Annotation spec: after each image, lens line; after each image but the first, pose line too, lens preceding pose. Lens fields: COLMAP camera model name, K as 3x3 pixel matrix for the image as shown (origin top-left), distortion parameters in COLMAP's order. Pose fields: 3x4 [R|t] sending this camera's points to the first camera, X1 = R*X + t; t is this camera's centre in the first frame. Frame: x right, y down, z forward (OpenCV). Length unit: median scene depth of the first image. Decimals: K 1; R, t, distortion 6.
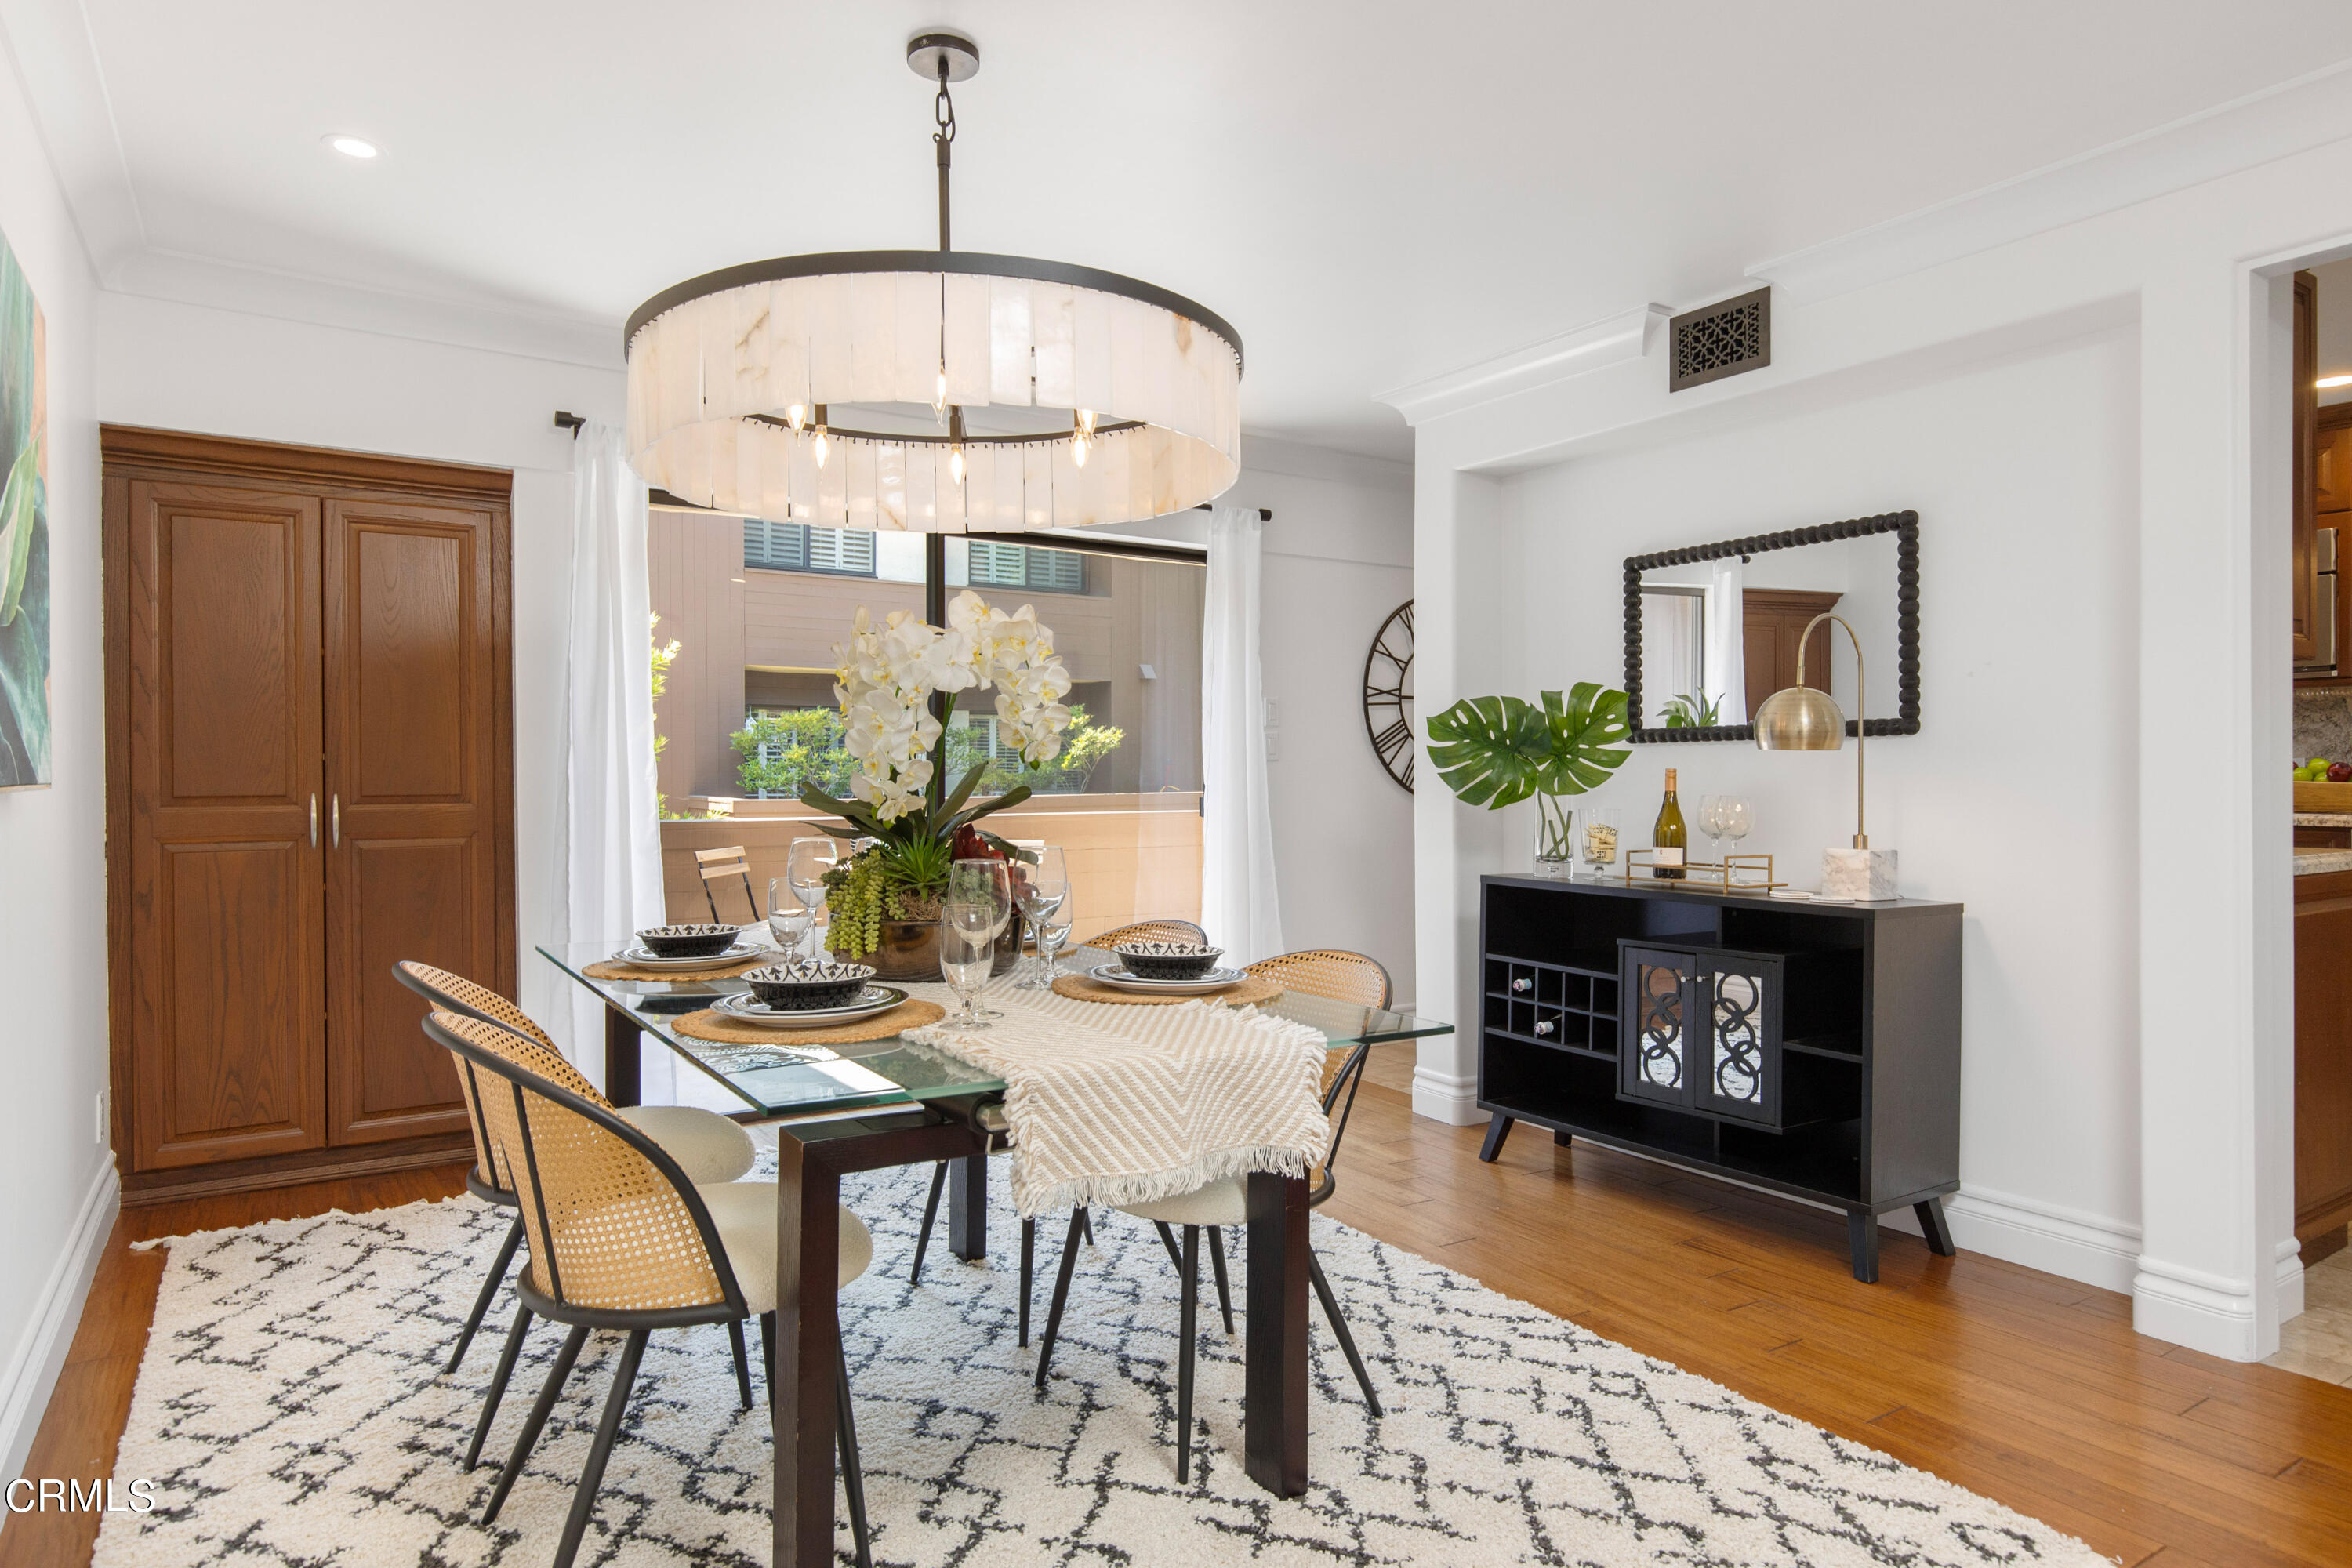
lens RADIAL K [[1401.9, 0, 1177.3], [0, 1401.9, 781.5], [0, 0, 1]] dist [0.009657, -0.003776]
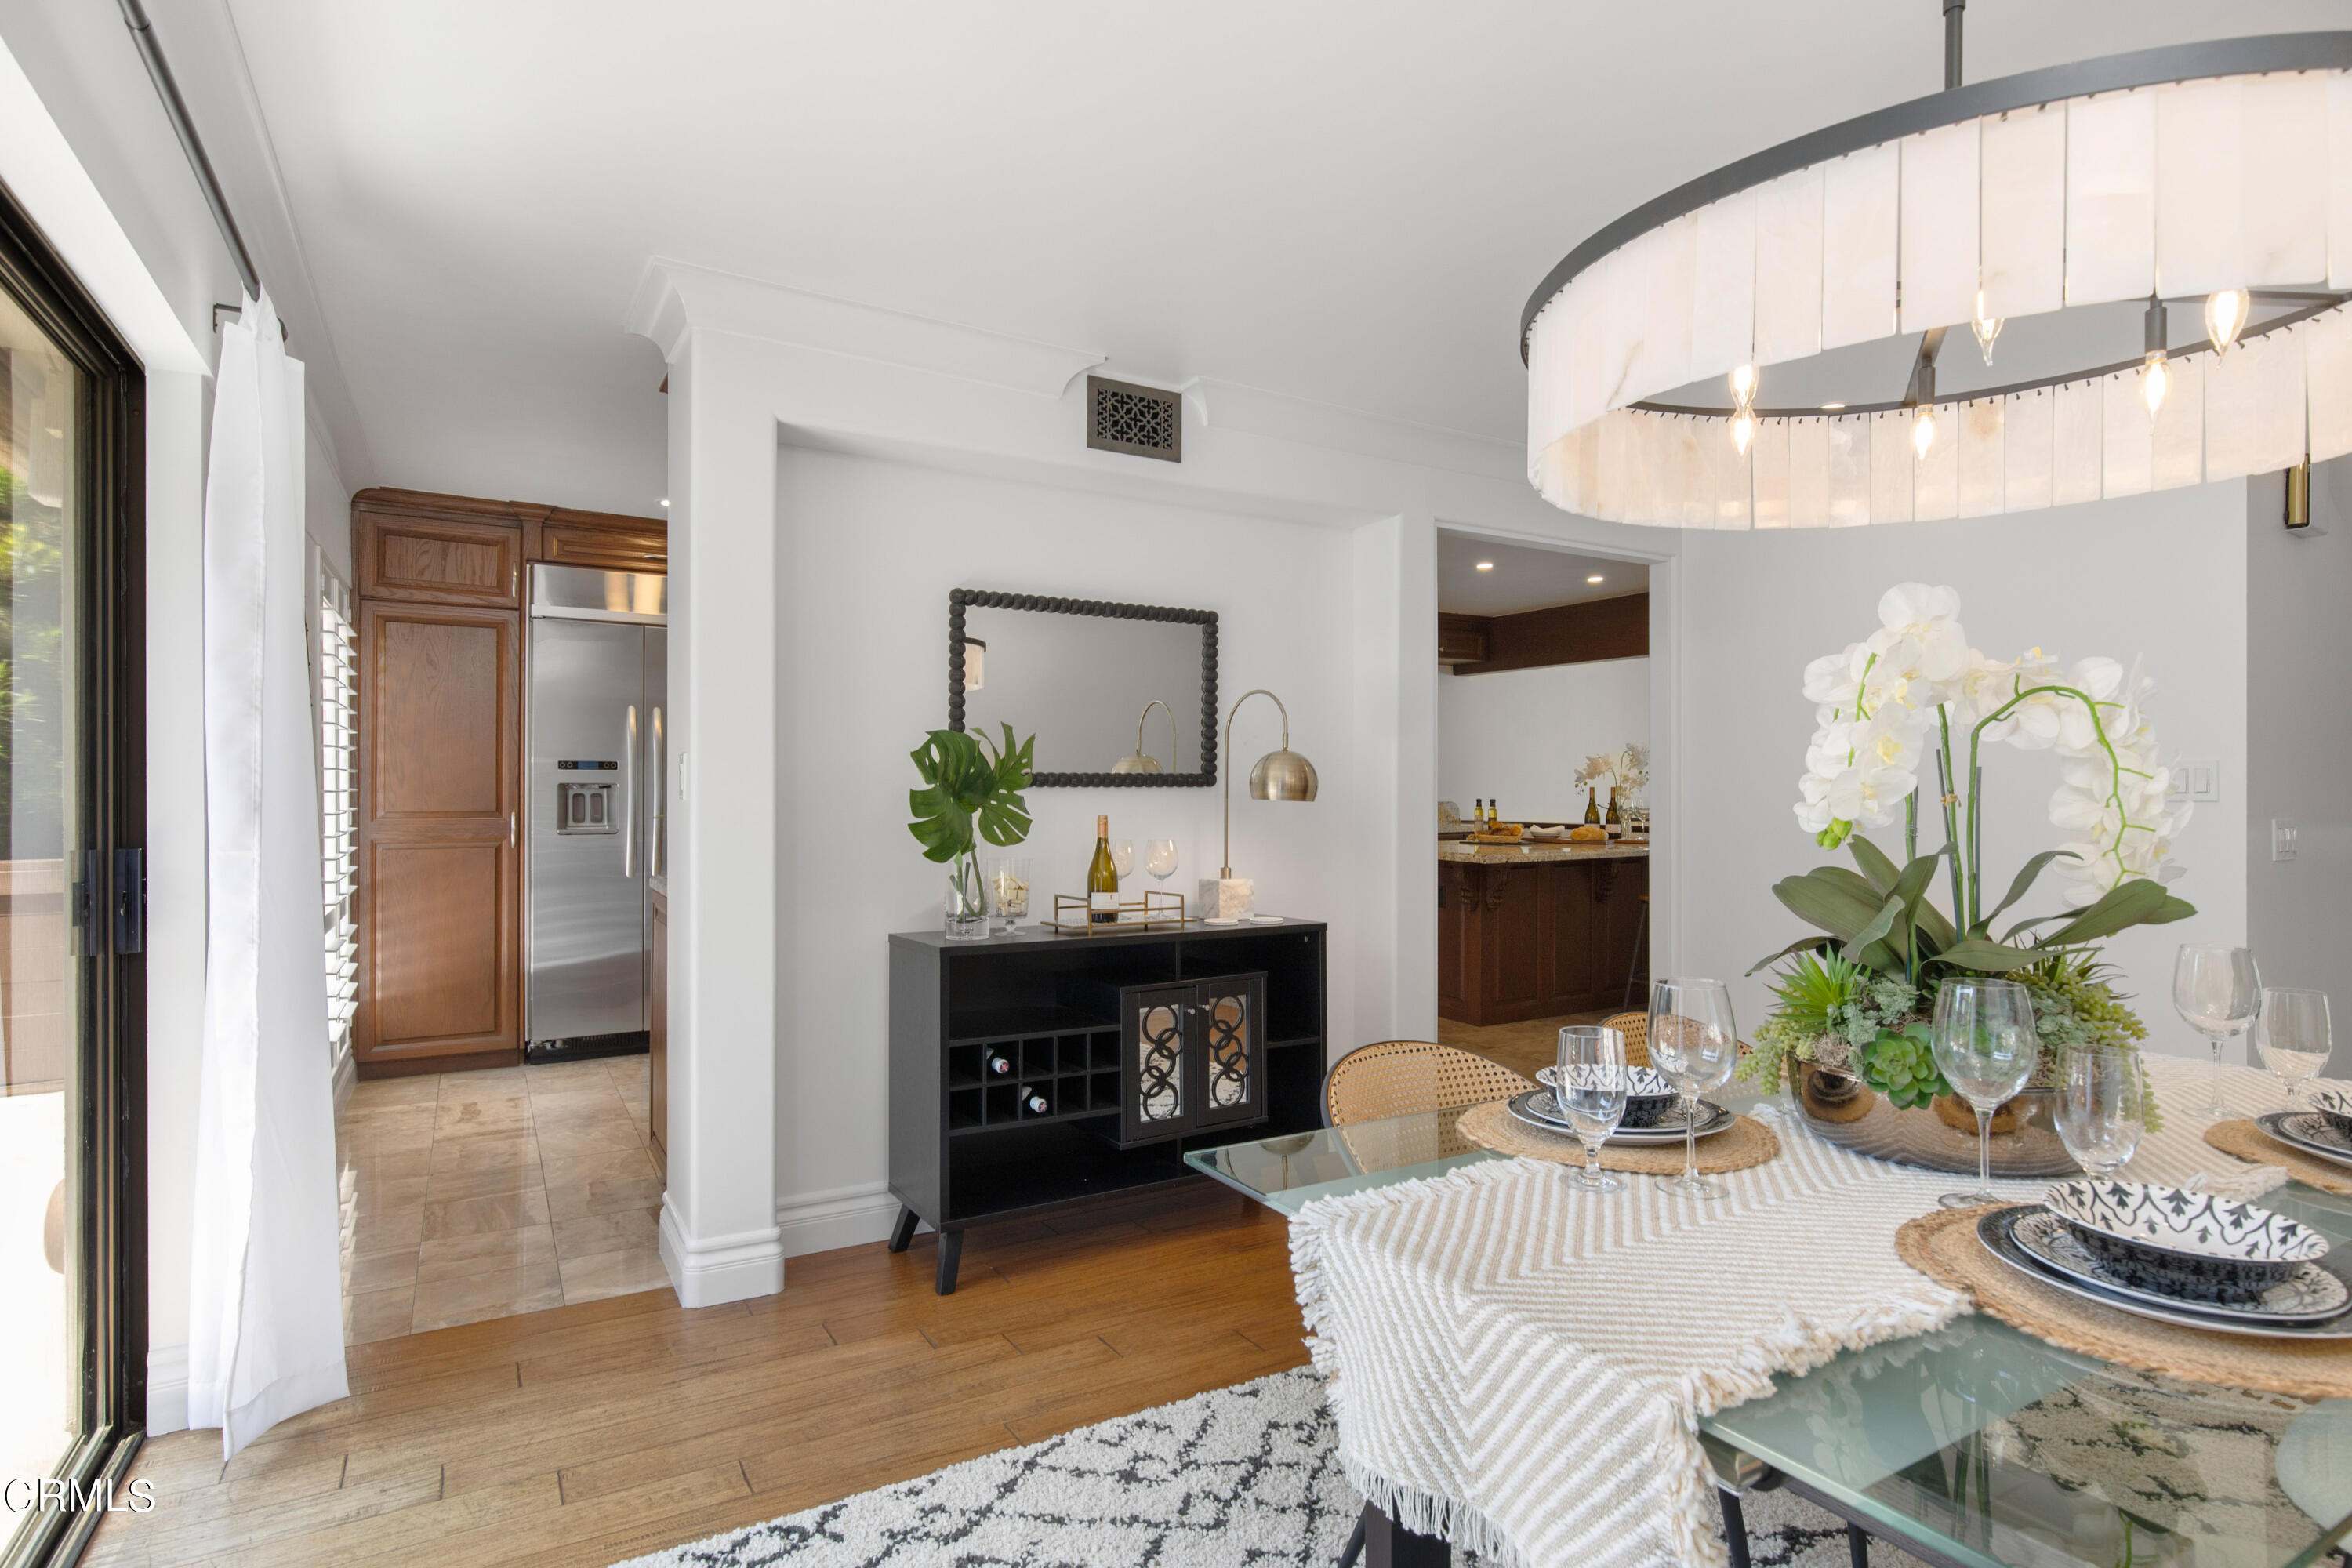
lens RADIAL K [[1202.9, 0, 1170.1], [0, 1202.9, 799.1], [0, 0, 1]] dist [0.004404, 0.000692]
pose [[0.041408, -0.000403, 0.999142, -0.540795], [0.005357, 0.999986, 0.000181, -0.021736], [-0.999128, 0.005345, 0.041409, 0.939046]]
